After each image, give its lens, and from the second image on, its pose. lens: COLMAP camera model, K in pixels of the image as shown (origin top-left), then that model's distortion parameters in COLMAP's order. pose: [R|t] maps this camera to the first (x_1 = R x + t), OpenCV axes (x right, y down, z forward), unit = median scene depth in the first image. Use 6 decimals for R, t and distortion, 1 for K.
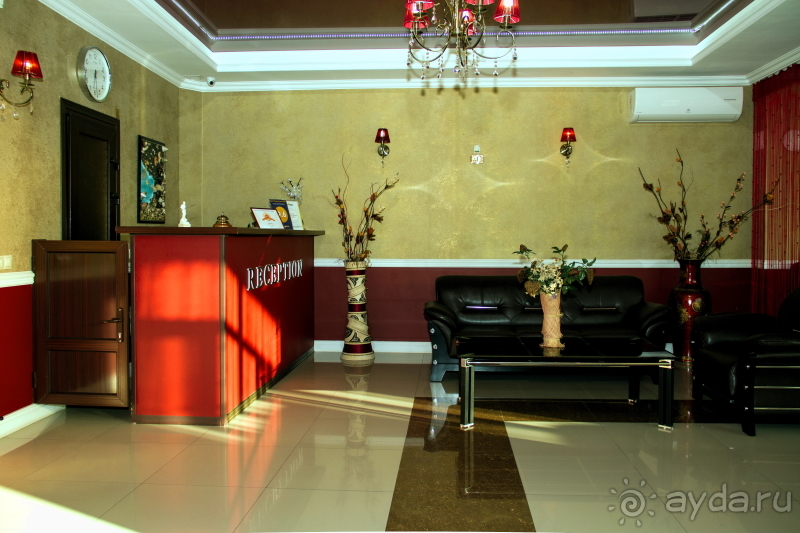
lens RADIAL K [[711.2, 0, 398.8], [0, 711.2, 245.6], [0, 0, 1]] dist [-0.005396, 0.378035]
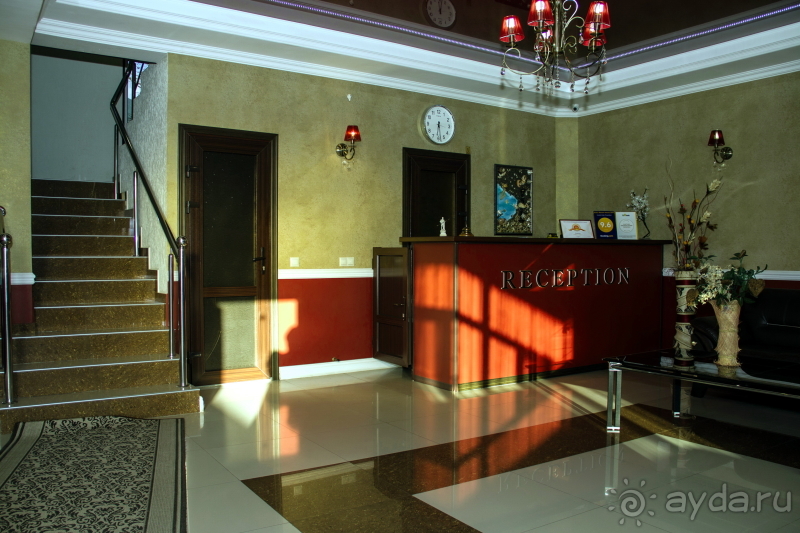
lens RADIAL K [[726.3, 0, 400.0], [0, 726.3, 266.5], [0, 0, 1]] dist [-0.006292, 0.000411]
pose [[0.636291, 0.015757, -0.771288, 0.502935], [-0.010773, 0.999875, 0.011539, 0.009715], [0.771374, 0.000967, 0.636382, 0.077986]]
